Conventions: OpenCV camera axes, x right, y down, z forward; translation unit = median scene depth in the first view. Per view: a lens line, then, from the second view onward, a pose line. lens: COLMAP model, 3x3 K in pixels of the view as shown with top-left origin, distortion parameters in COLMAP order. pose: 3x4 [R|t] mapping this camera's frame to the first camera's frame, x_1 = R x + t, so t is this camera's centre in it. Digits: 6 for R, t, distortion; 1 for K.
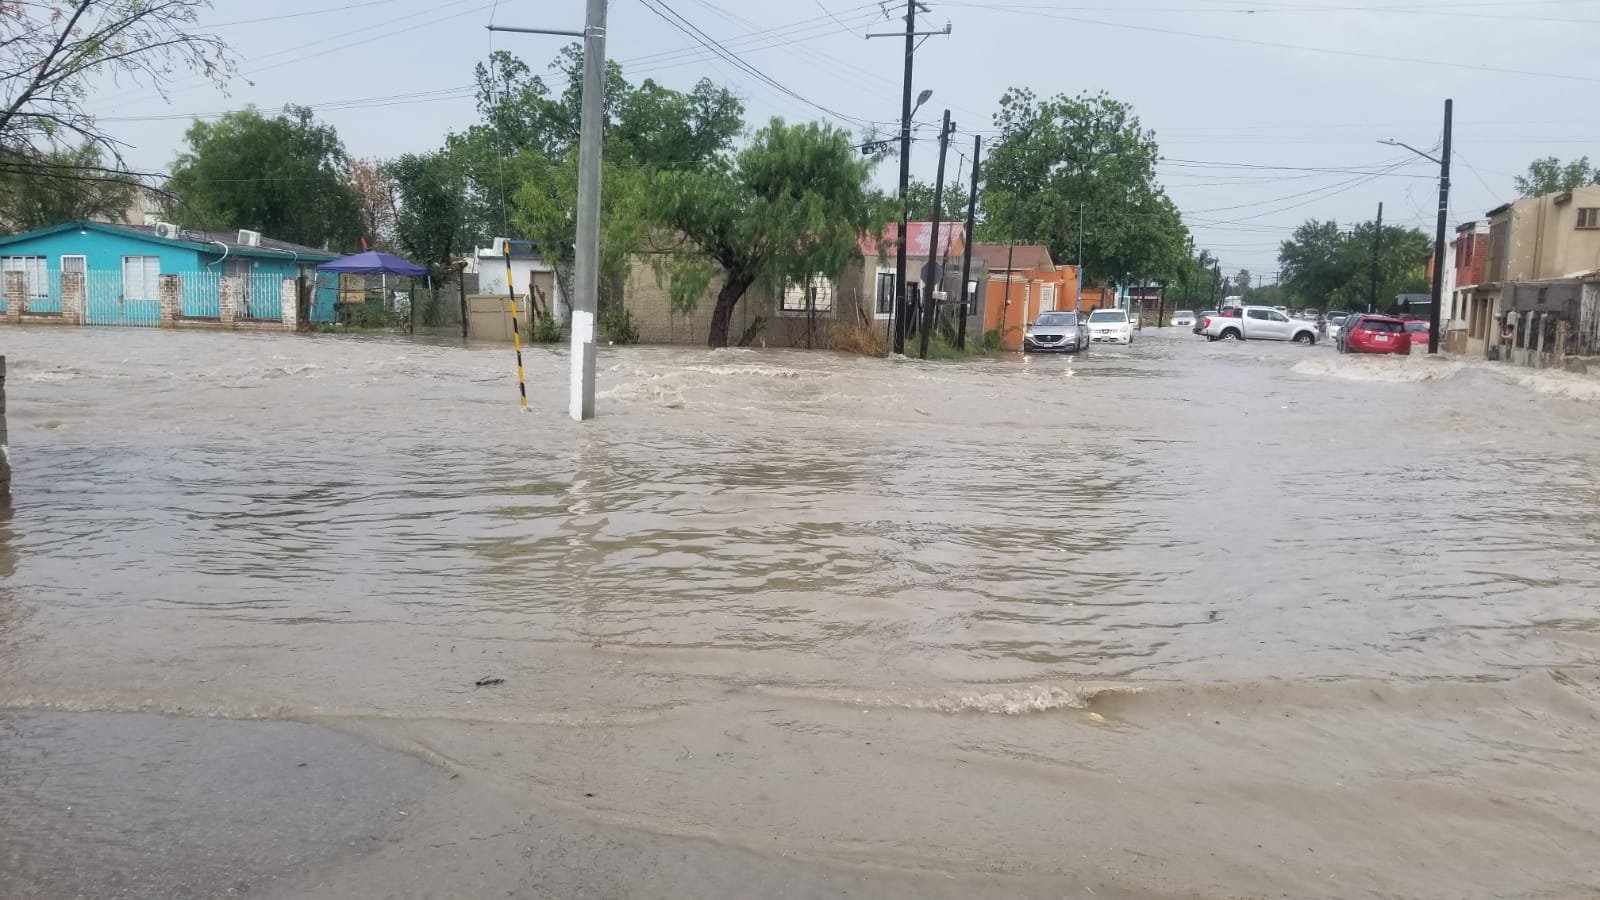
lens RADIAL K [[1216.6, 0, 800.0], [0, 1216.6, 450.0], [0, 0, 1]] dist [0.120187, -0.217708]
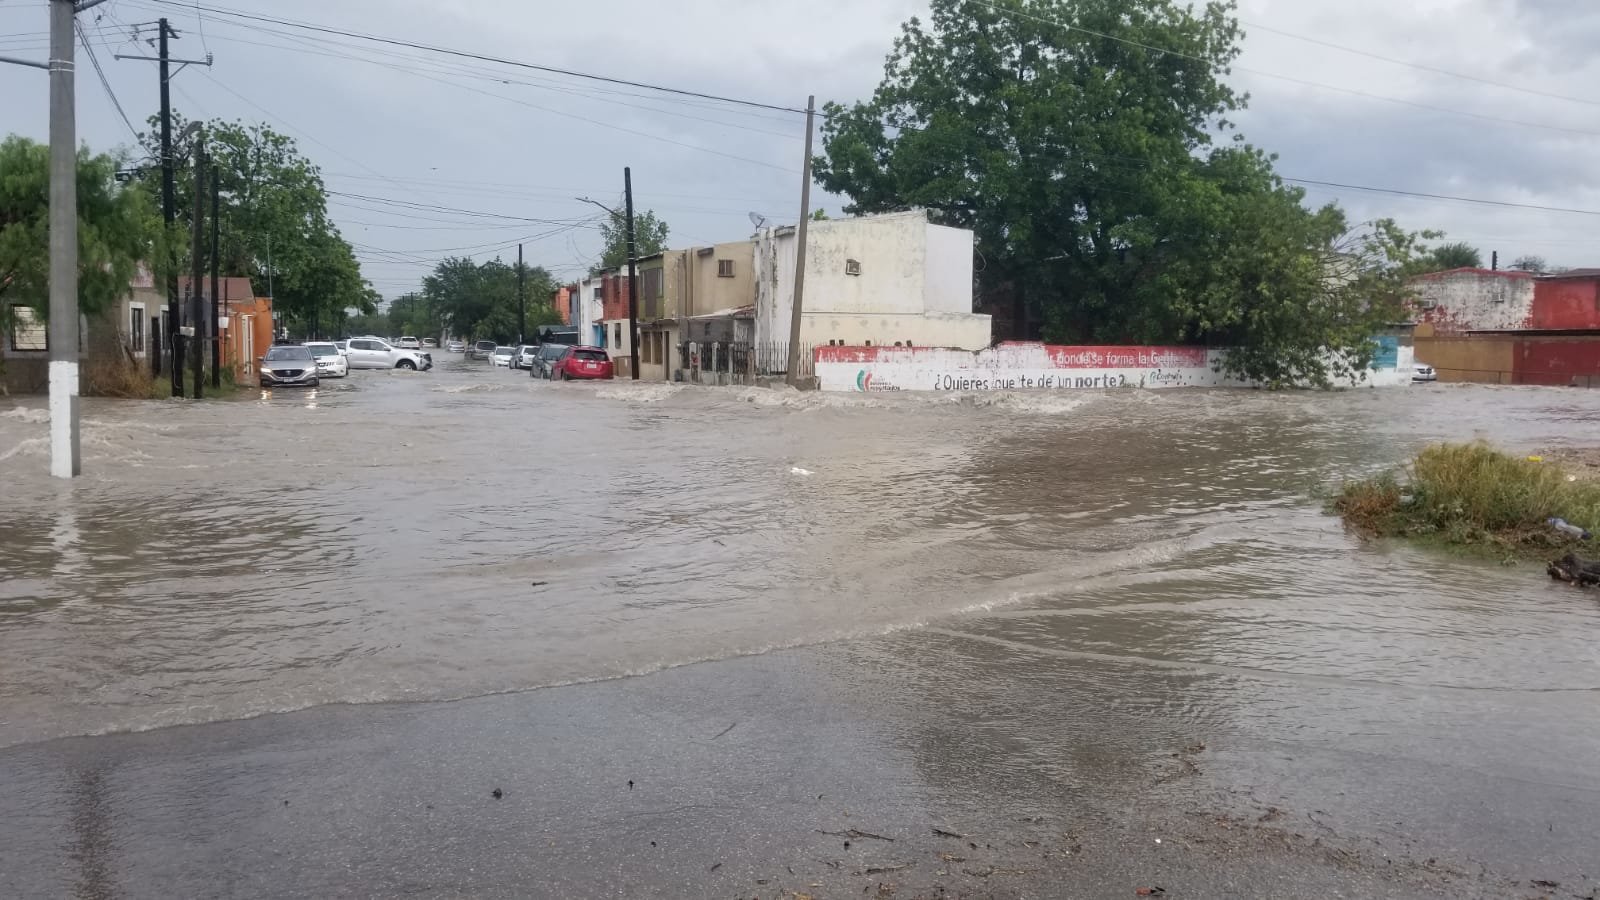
lens RADIAL K [[1235.6, 0, 800.0], [0, 1235.6, 450.0], [0, 0, 1]] dist [-0.005090, -0.001575]
pose [[0.759378, -0.069808, 0.646894, -0.131265], [0.084303, 0.996403, 0.008563, -0.003129], [-0.645166, 0.048033, 0.762531, -0.022176]]
